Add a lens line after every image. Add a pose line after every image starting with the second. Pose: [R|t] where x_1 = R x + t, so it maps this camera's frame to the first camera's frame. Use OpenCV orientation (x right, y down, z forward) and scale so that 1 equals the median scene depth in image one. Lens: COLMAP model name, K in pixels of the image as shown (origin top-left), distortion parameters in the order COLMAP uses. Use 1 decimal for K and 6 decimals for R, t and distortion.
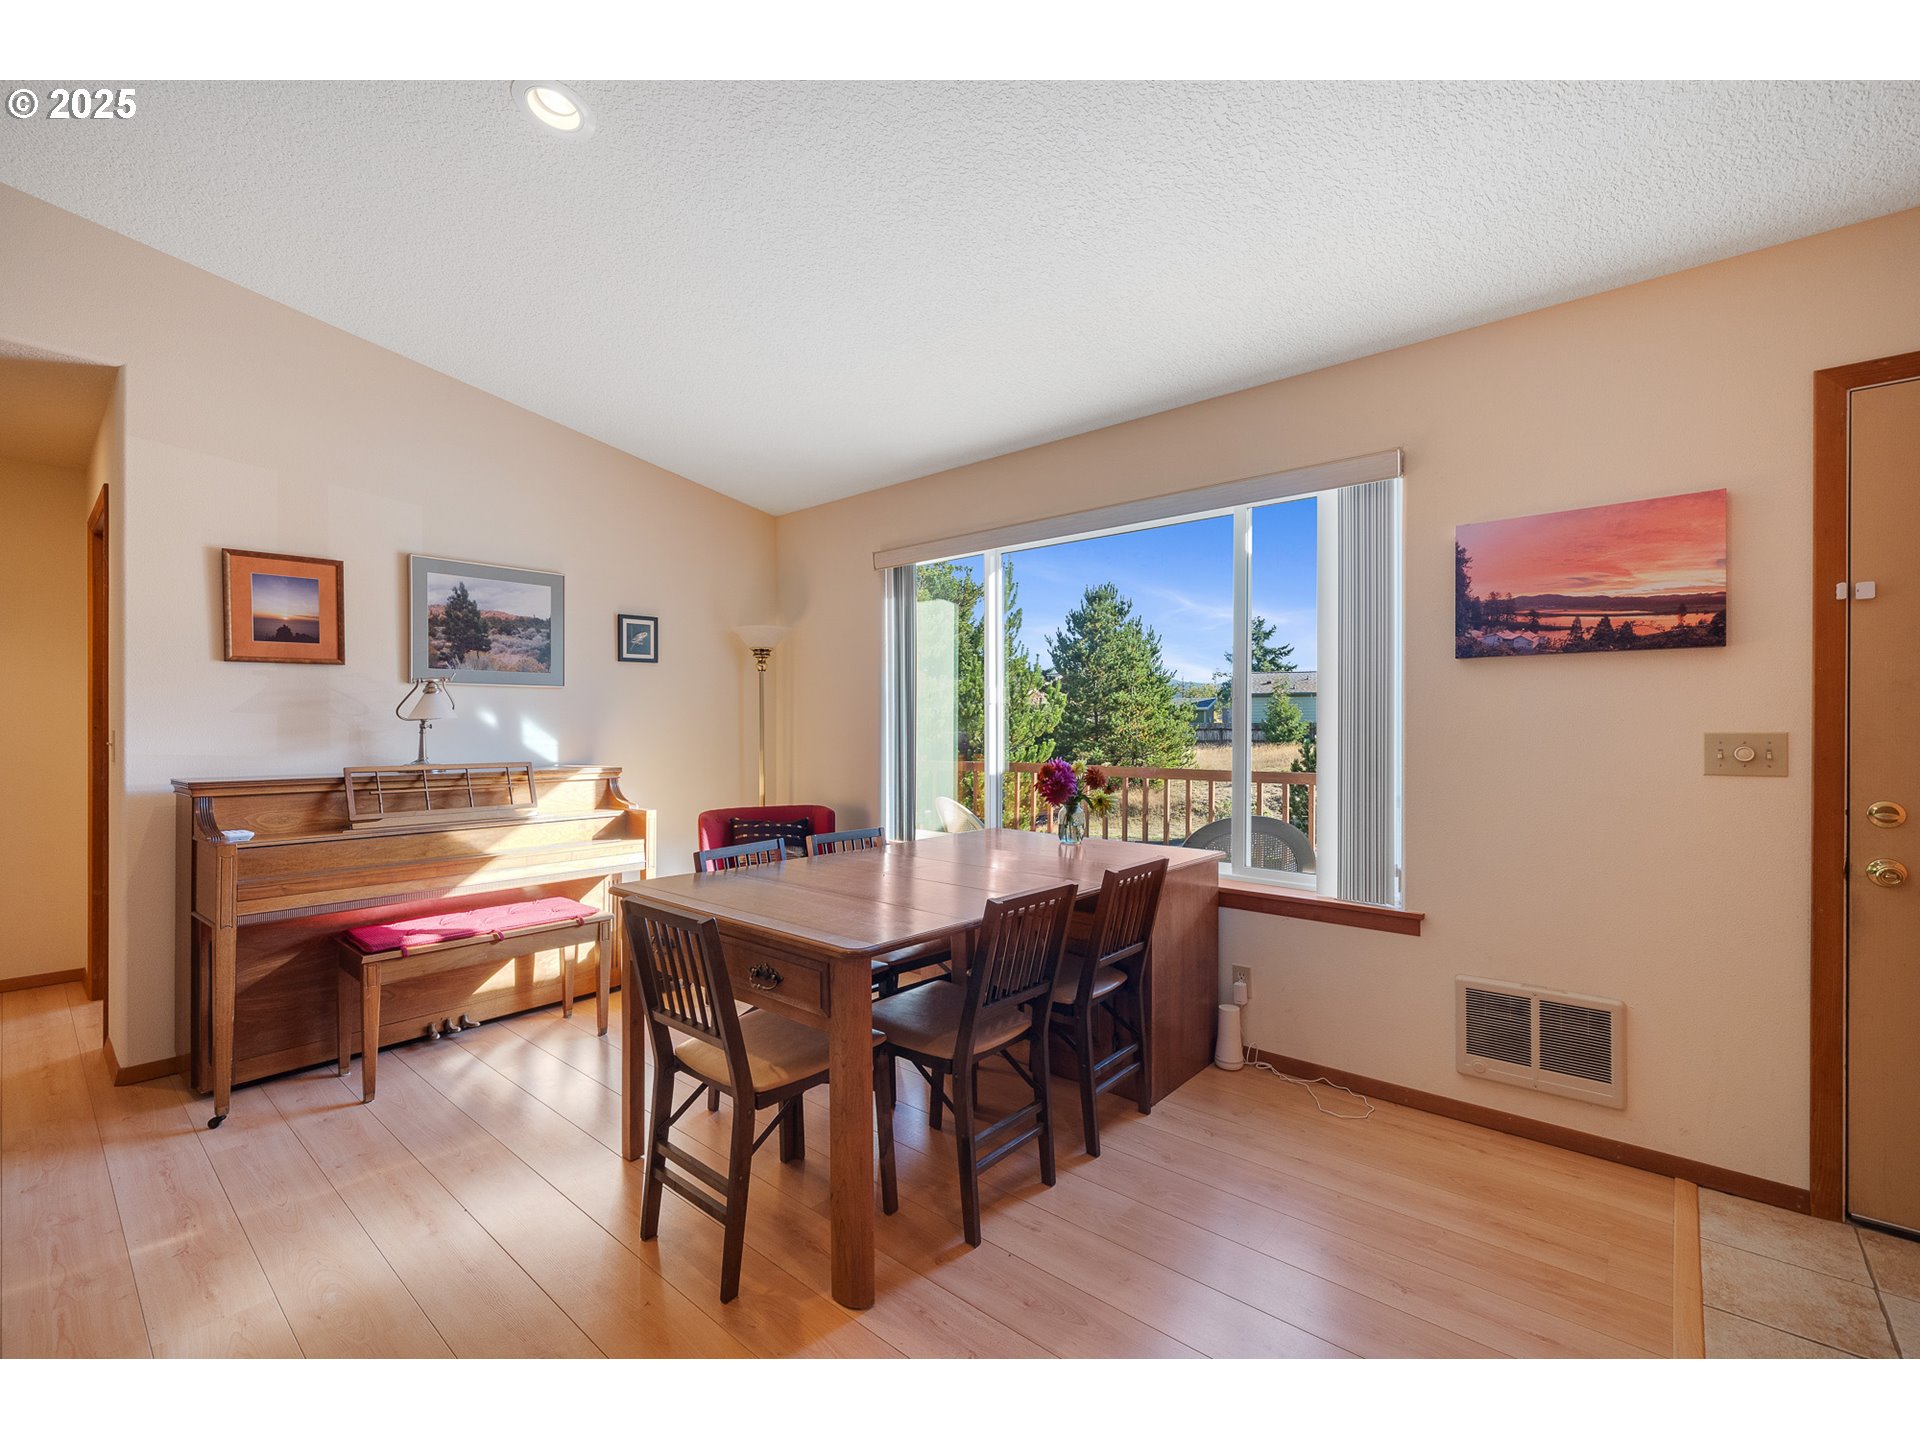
lens RADIAL K [[829.7, 0, 957.4], [0, 829.7, 718.7], [0, 0, 1]] dist [0.001096, 0.000220]
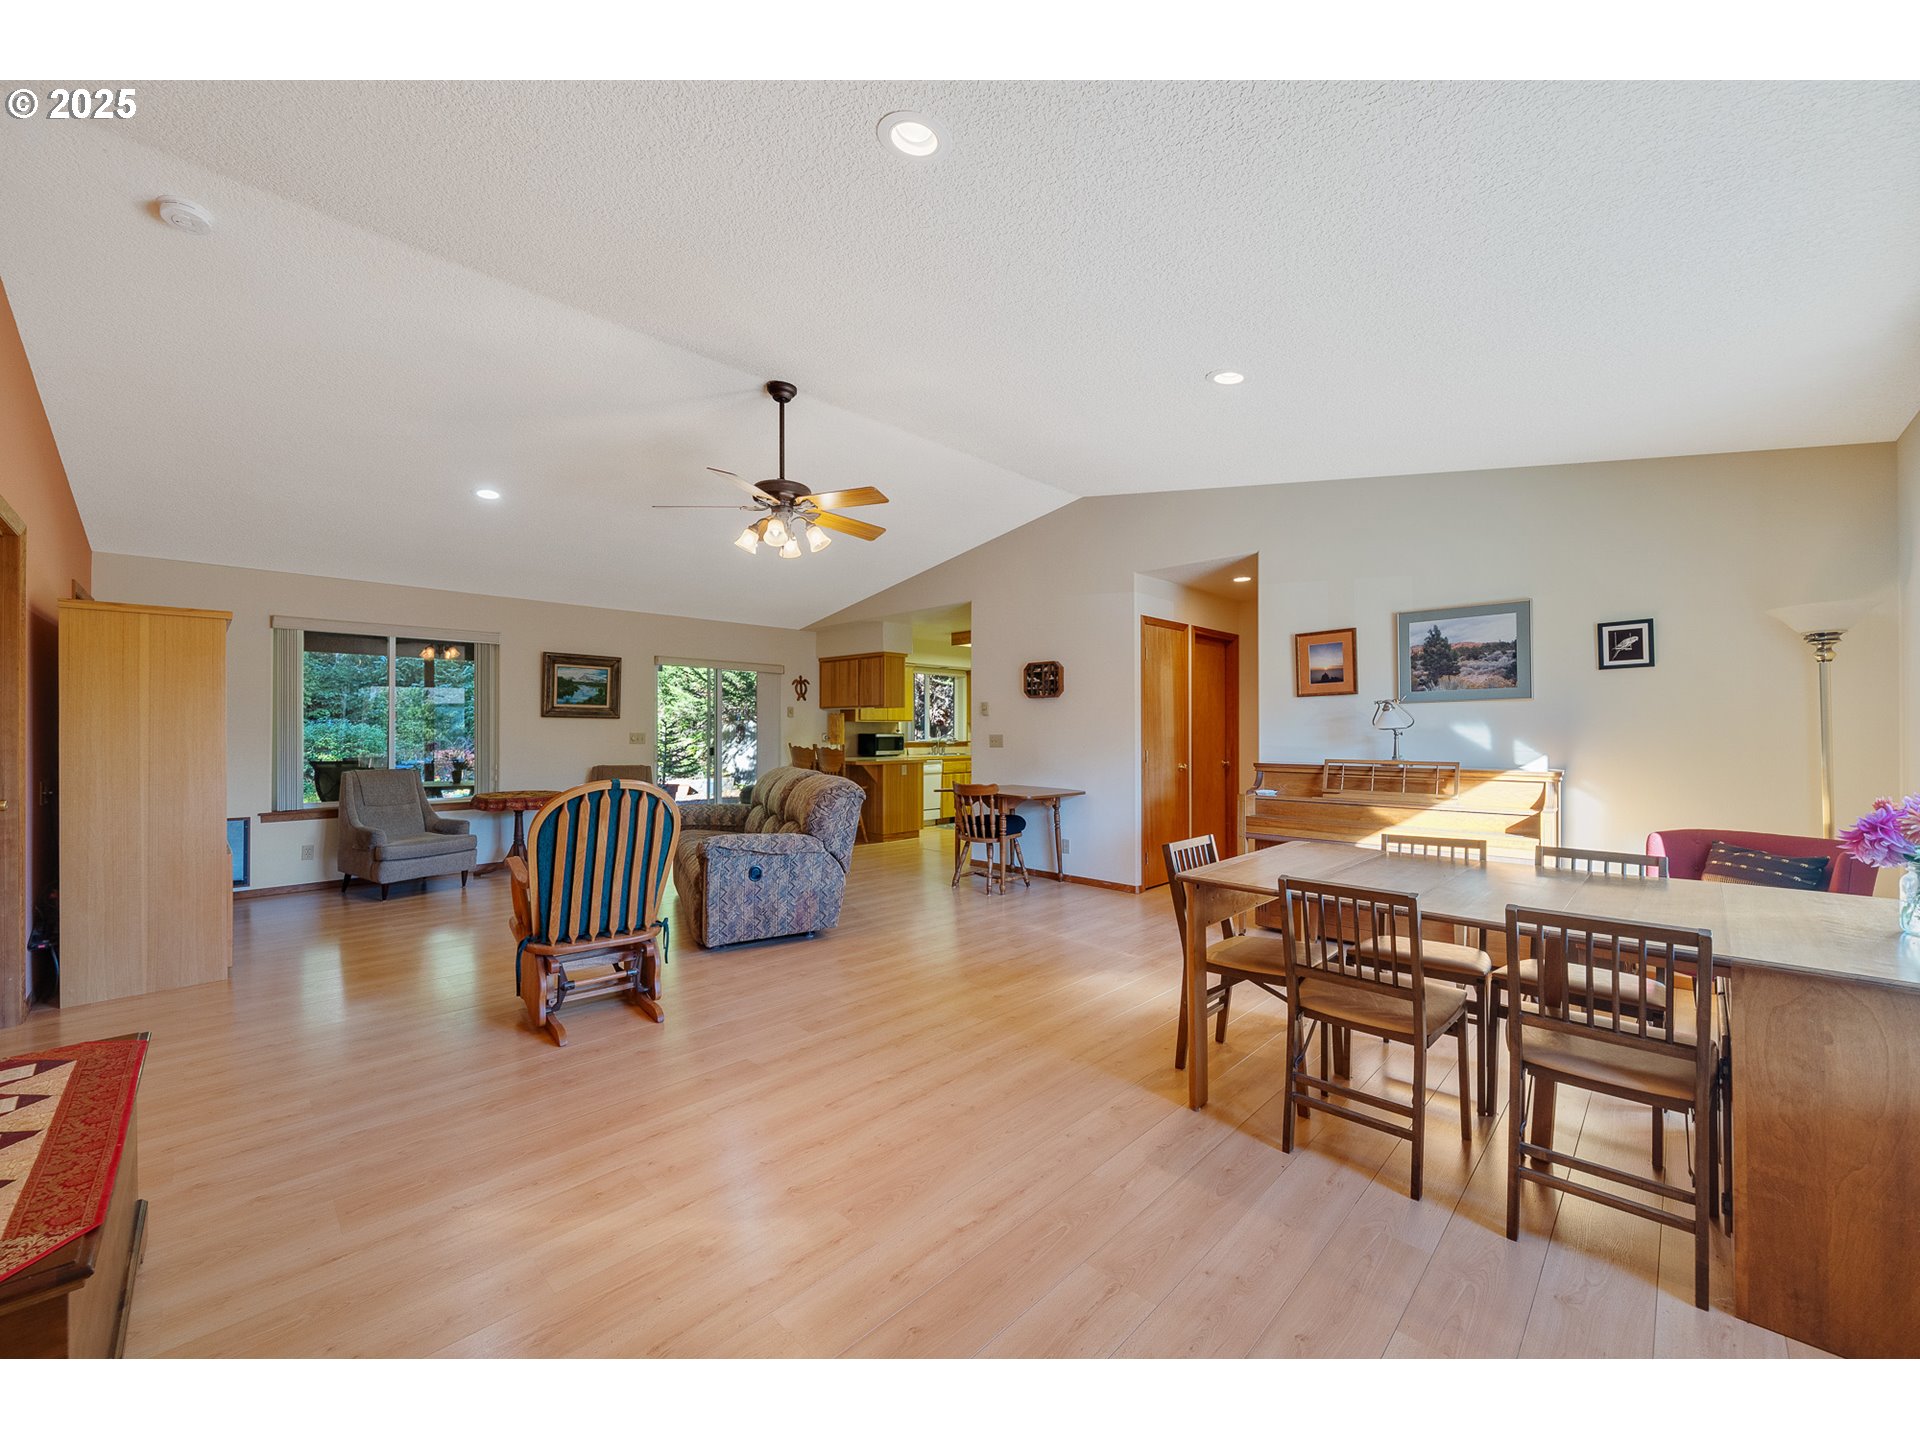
lens RADIAL K [[757.1, 0, 960.0], [0, 757.1, 720.0], [0, 0, 1]] dist [-0.001432, -0.000305]
pose [[-0.066089, -0.012362, -0.997737, 0.728568], [0.014717, 0.999802, -0.013362, -0.008383], [0.997705, -0.015567, -0.065894, 0.351505]]
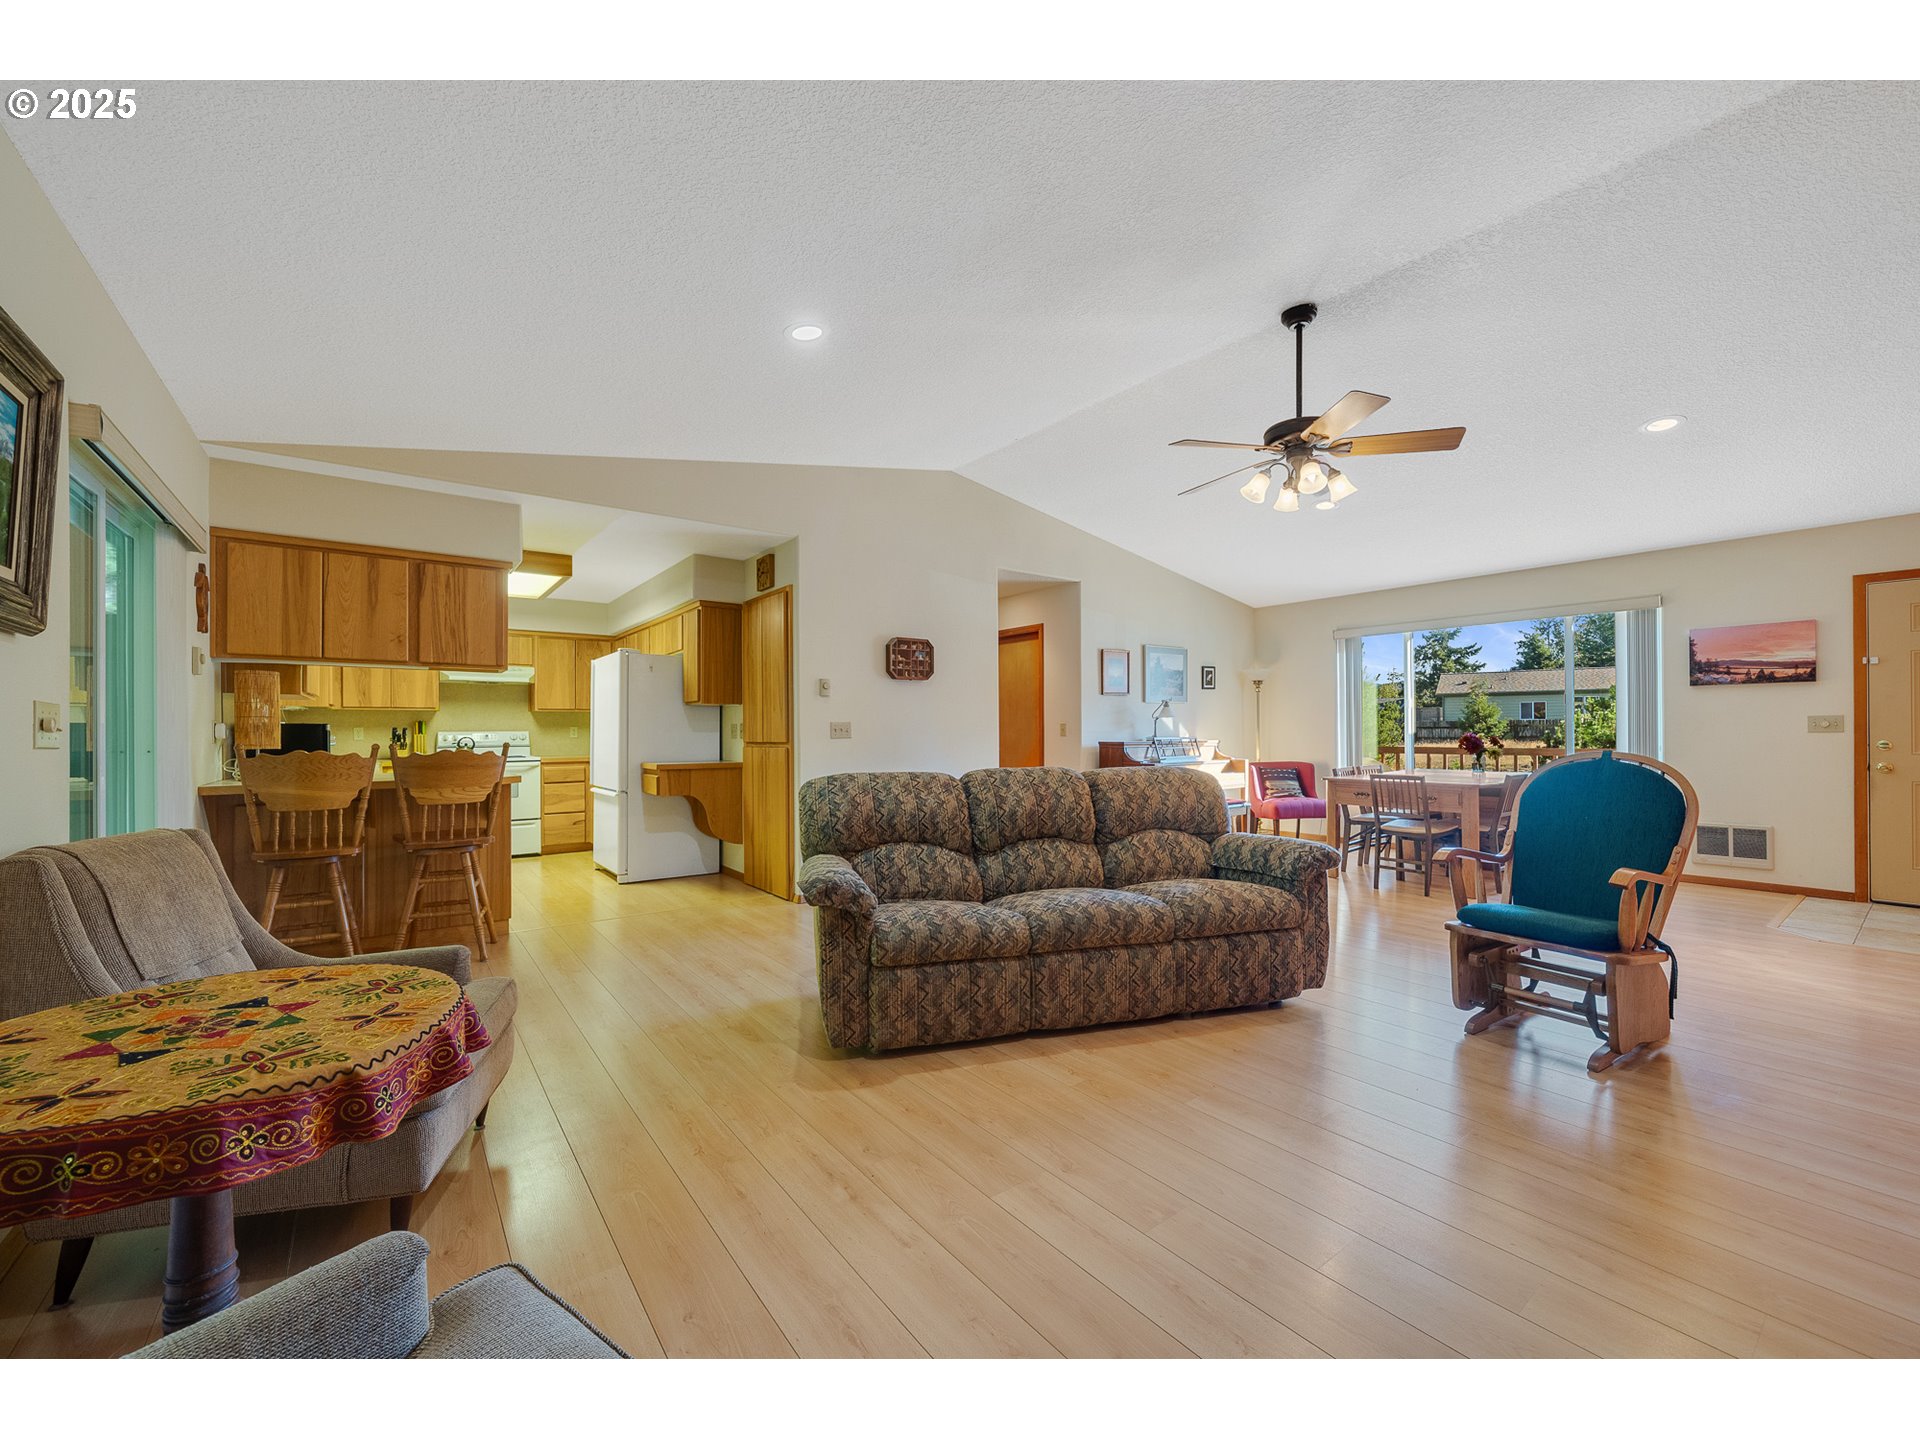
lens RADIAL K [[757.1, 0, 960.0], [0, 757.1, 720.0], [0, 0, 1]] dist [-0.001432, -0.000305]
pose [[0.977675, -0.009713, -0.209899, -0.768052], [0.009328, 0.999953, -0.002824, 0.008513], [0.209916, 0.000803, 0.977719, -1.206964]]
